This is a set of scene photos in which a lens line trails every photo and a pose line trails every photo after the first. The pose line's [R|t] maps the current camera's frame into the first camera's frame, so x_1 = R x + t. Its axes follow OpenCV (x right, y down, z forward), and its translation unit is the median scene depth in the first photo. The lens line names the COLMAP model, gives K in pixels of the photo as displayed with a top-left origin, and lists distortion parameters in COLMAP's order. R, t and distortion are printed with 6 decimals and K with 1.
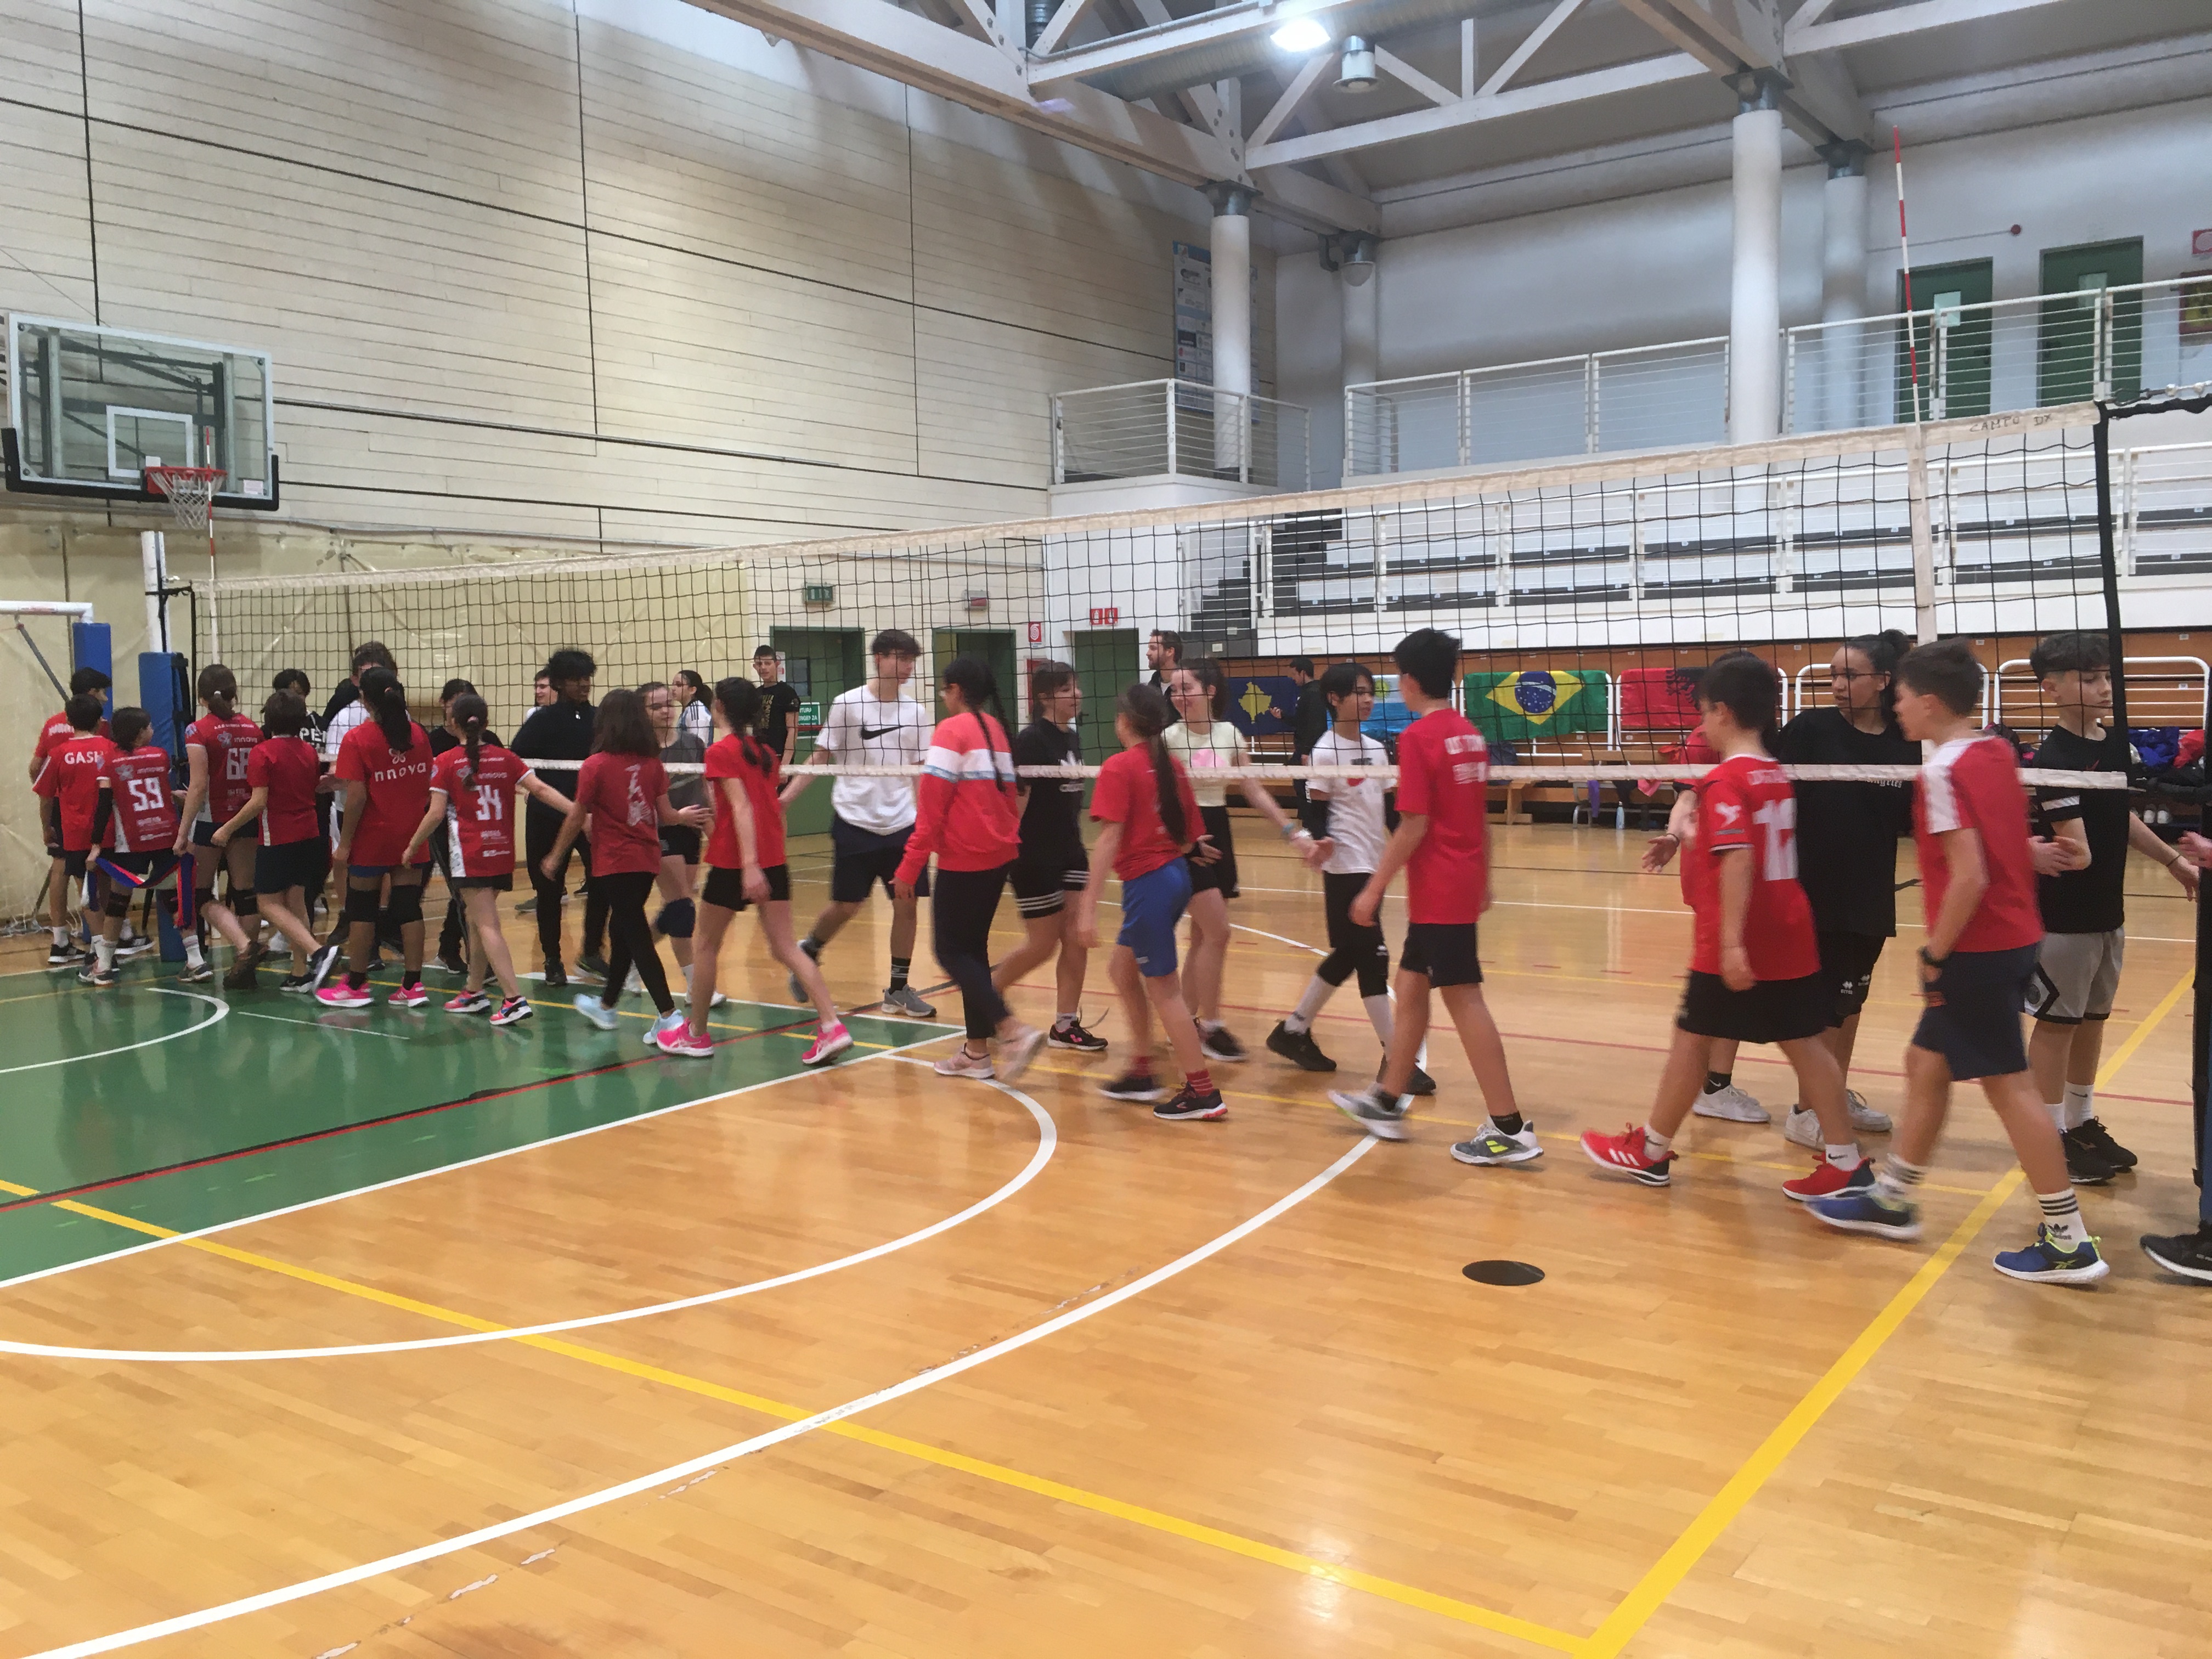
lens RADIAL K [[1872.9, 0, 1112.4], [0, 1872.9, 795.1], [0, 0, 1]] dist [0.088991, -0.115246]
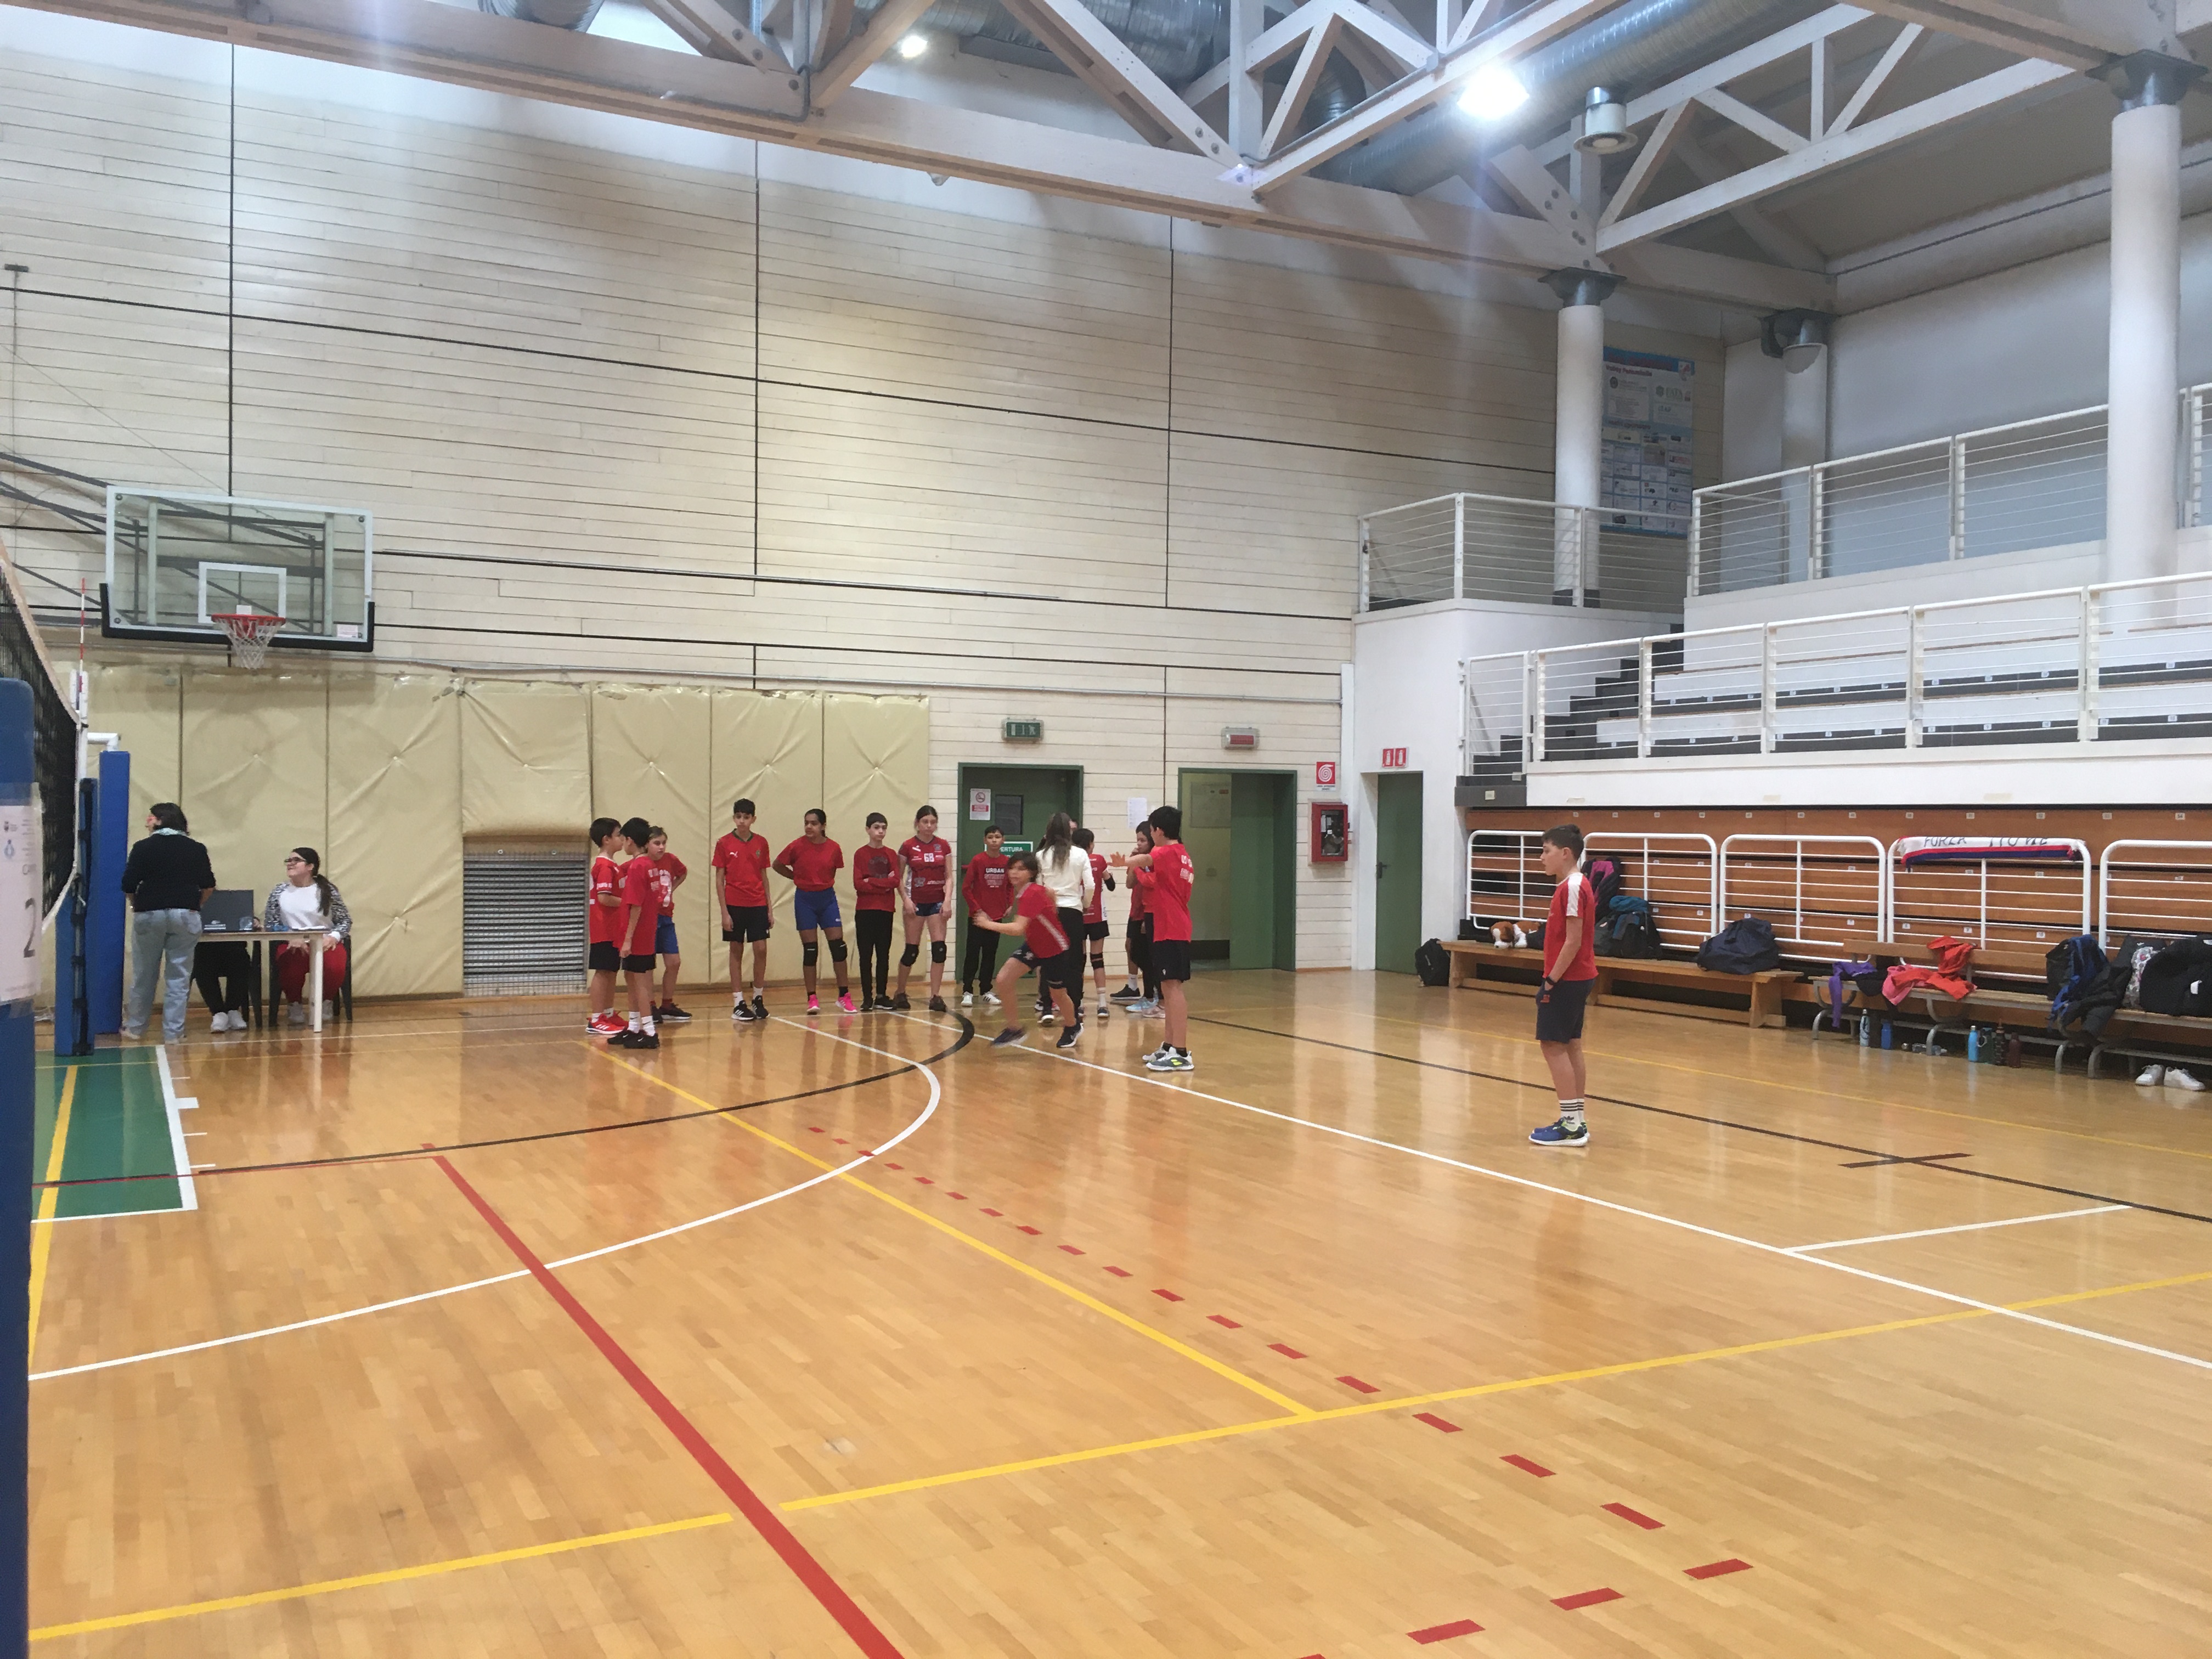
lens RADIAL K [[1872.9, 0, 1102.1], [0, 1872.9, 802.9], [0, 0, 1]] dist [0.088991, -0.115246]
pose [[0.891572, 0.025968, -0.452134, 0.333290], [-0.056640, 0.996910, -0.054432, -0.020155], [0.449323, 0.074139, 0.890288, 0.166318]]
